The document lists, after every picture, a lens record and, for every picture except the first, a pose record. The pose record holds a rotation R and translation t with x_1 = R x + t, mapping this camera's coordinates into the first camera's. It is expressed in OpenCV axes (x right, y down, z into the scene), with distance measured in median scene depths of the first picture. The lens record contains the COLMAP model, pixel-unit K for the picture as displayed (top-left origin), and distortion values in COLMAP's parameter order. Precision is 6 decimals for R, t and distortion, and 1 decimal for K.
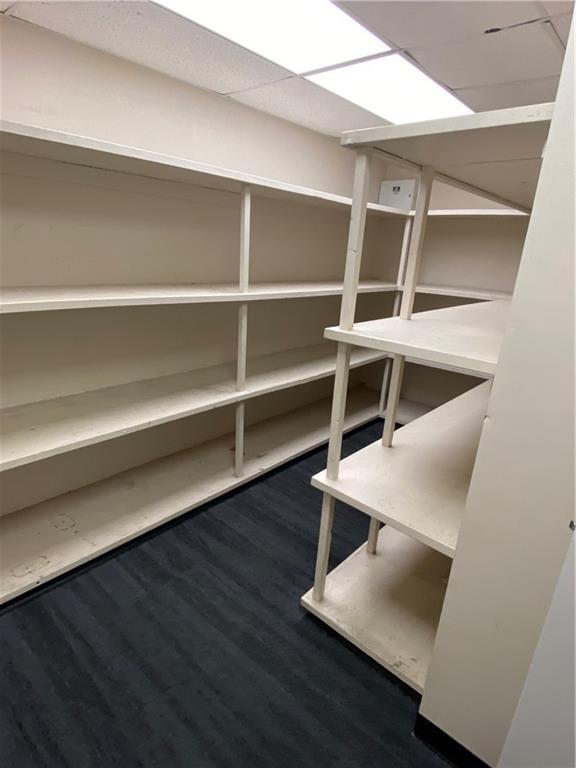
lens RADIAL K [[428.2, 0, 289.5], [0, 428.2, 381.4], [0, 0, 1]] dist [-0.003202, -0.010759]
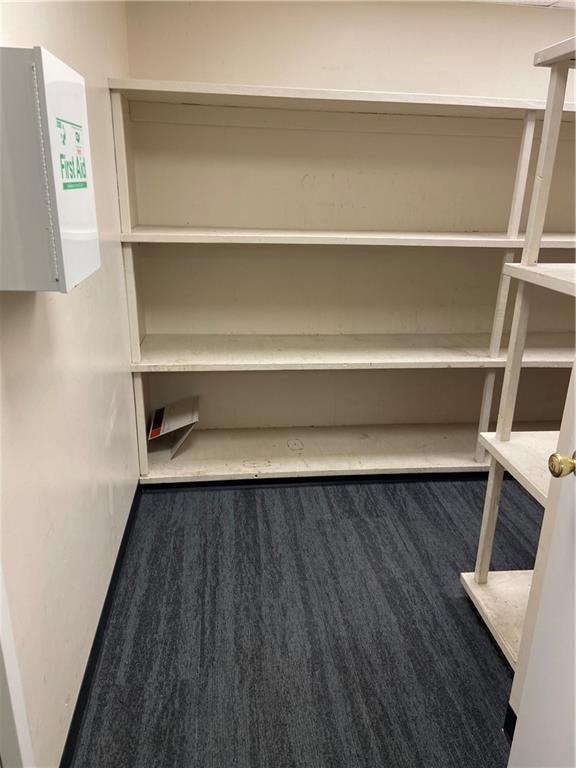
lens RADIAL K [[580.9, 0, 288.4], [0, 580.9, 385.9], [0, 0, 1]] dist [0.091836, -0.089981]
pose [[0.742415, 0.177752, -0.645928, 0.480944], [-0.186521, 0.980880, 0.055544, 0.120734], [0.643451, 0.079242, 0.761375, -0.198631]]
